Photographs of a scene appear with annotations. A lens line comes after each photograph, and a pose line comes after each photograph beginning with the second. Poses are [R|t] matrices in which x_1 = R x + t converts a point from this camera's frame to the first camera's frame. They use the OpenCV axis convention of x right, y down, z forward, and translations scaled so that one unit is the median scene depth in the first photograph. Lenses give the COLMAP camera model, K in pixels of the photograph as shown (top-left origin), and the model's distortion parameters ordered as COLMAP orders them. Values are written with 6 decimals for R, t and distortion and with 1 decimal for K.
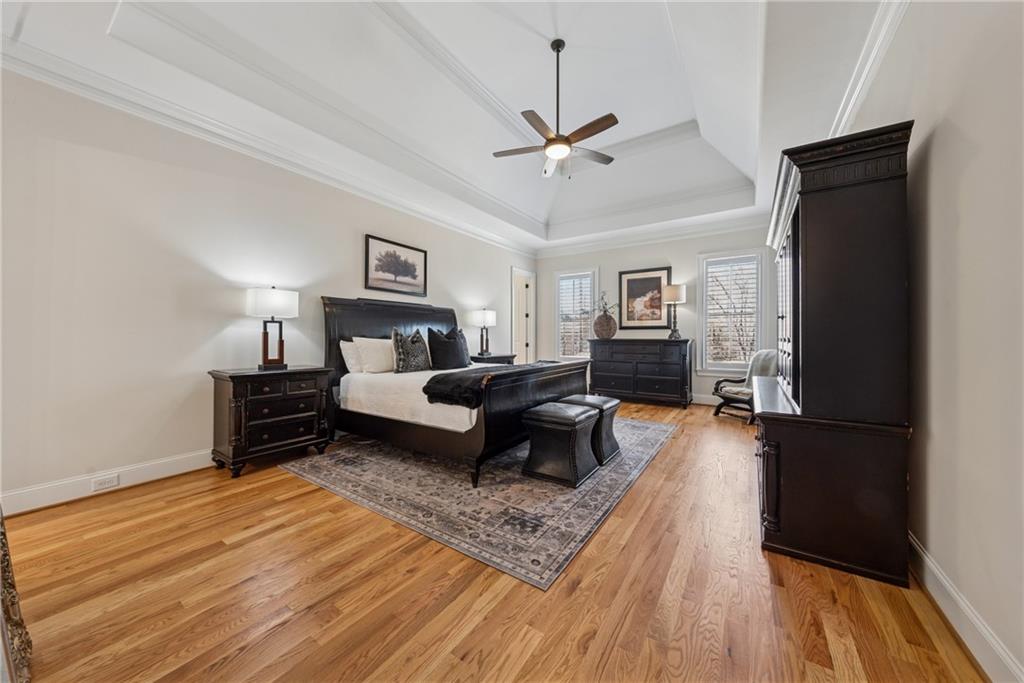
lens RADIAL K [[358.0, 0, 509.2], [0, 358.0, 341.2], [0, 0, 1]] dist [-0.004292, 0.000622]
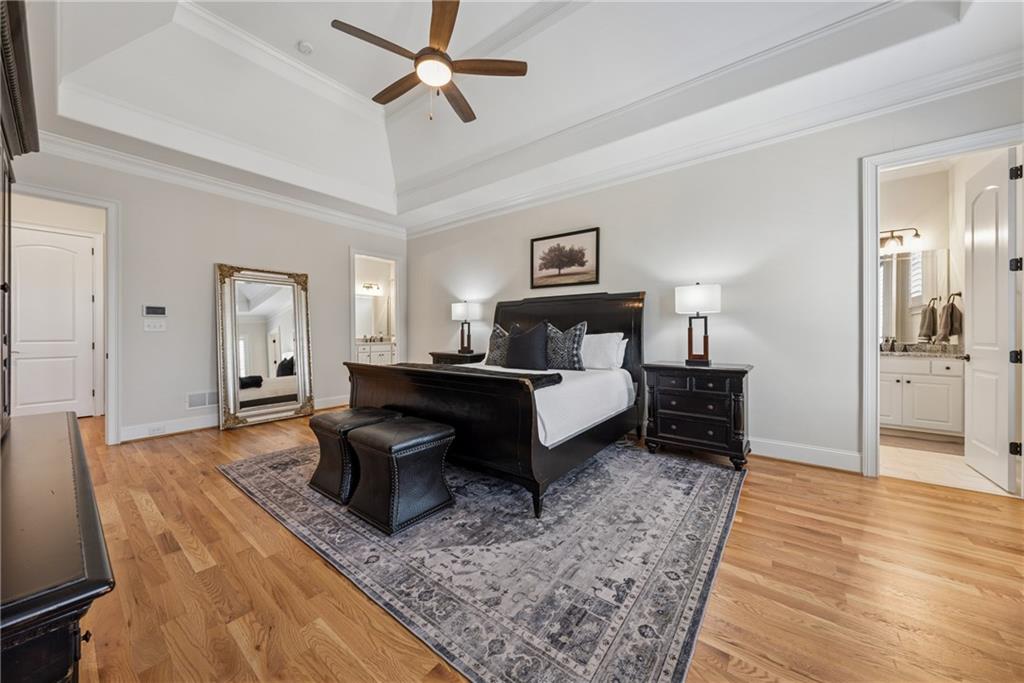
lens RADIAL K [[358.0, 0, 508.3], [0, 358.0, 332.9], [0, 0, 1]] dist [-0.004292, 0.000622]
pose [[-0.076278, -0.000221, -0.997087, 0.699543], [-0.011416, 0.999935, 0.000651, -0.010600], [0.997021, 0.011433, -0.076275, 1.004519]]
